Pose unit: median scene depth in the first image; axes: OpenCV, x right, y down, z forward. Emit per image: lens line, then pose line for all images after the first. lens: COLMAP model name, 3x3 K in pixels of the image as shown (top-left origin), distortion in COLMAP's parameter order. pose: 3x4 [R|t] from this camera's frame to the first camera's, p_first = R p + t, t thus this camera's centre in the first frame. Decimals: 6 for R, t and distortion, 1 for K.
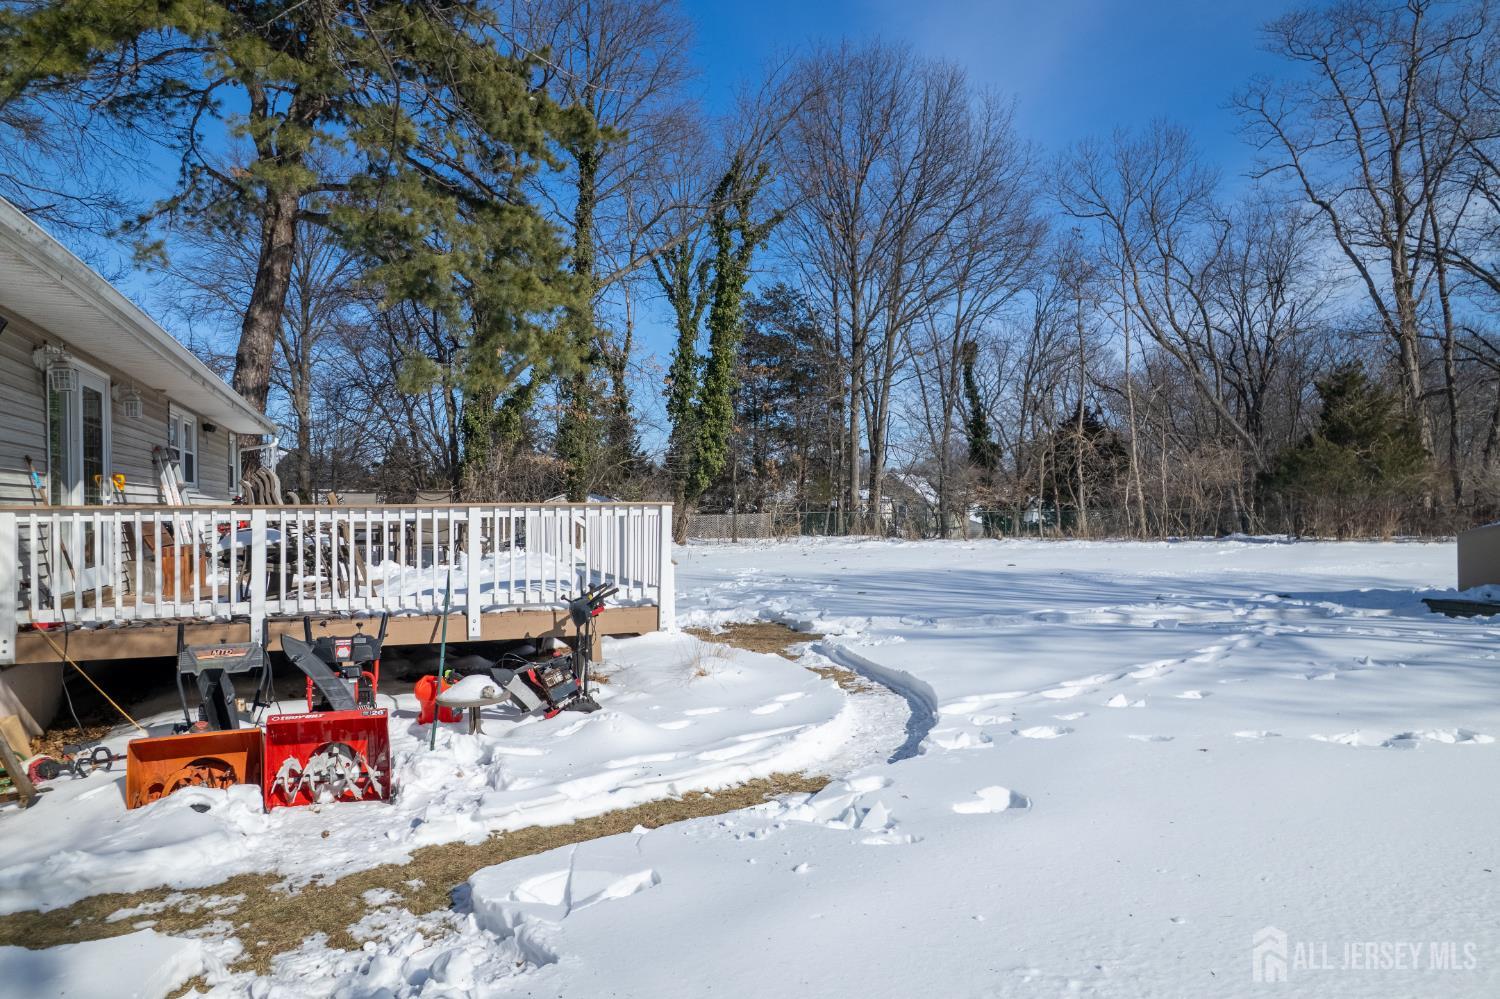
lens RADIAL K [[965.9, 0, 745.2], [0, 965.9, 512.1], [0, 0, 1]] dist [-0.080651, 0.075314]
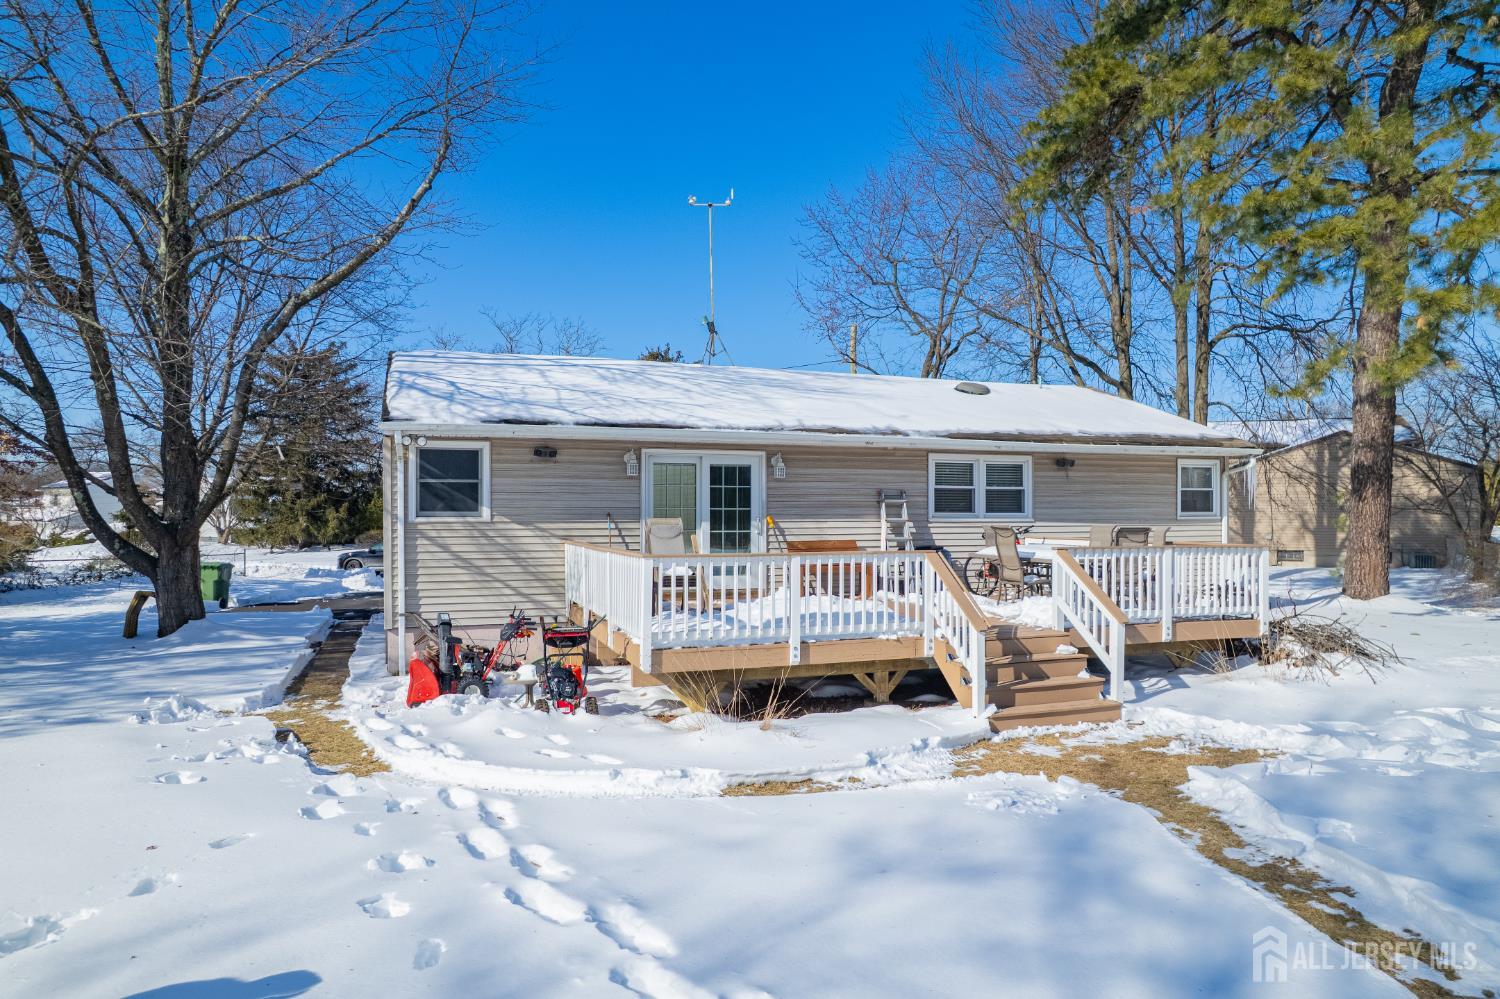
lens RADIAL K [[945.7, 0, 743.4], [0, 945.7, 536.8], [0, 0, 1]] dist [-0.038988, 0.003751]
pose [[-0.035484, 0.034657, -0.998769, 0.260049], [-0.004645, 0.999382, 0.034843, -0.018263], [0.999359, 0.005876, -0.035301, 0.312665]]
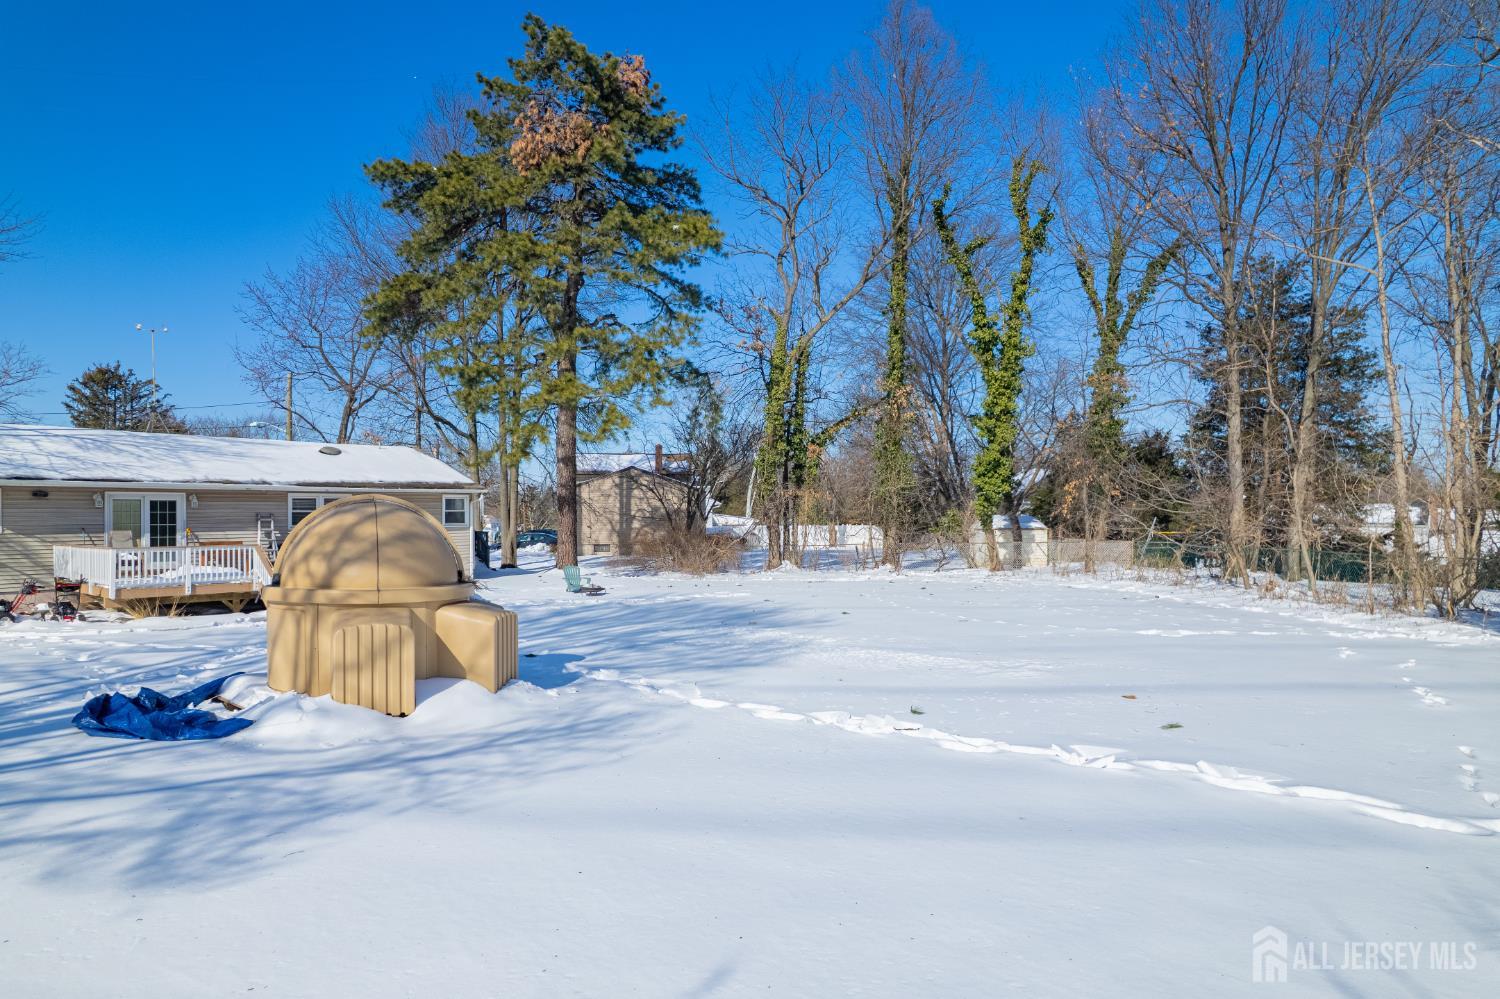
lens RADIAL K [[965.9, 0, 745.2], [0, 965.9, 512.1], [0, 0, 1]] dist [-0.080651, 0.075314]
pose [[0.456296, 0.005759, -0.889809, 0.772627], [-0.005163, 0.999979, 0.003825, -0.032704], [0.889813, 0.002849, 0.456317, 0.365662]]
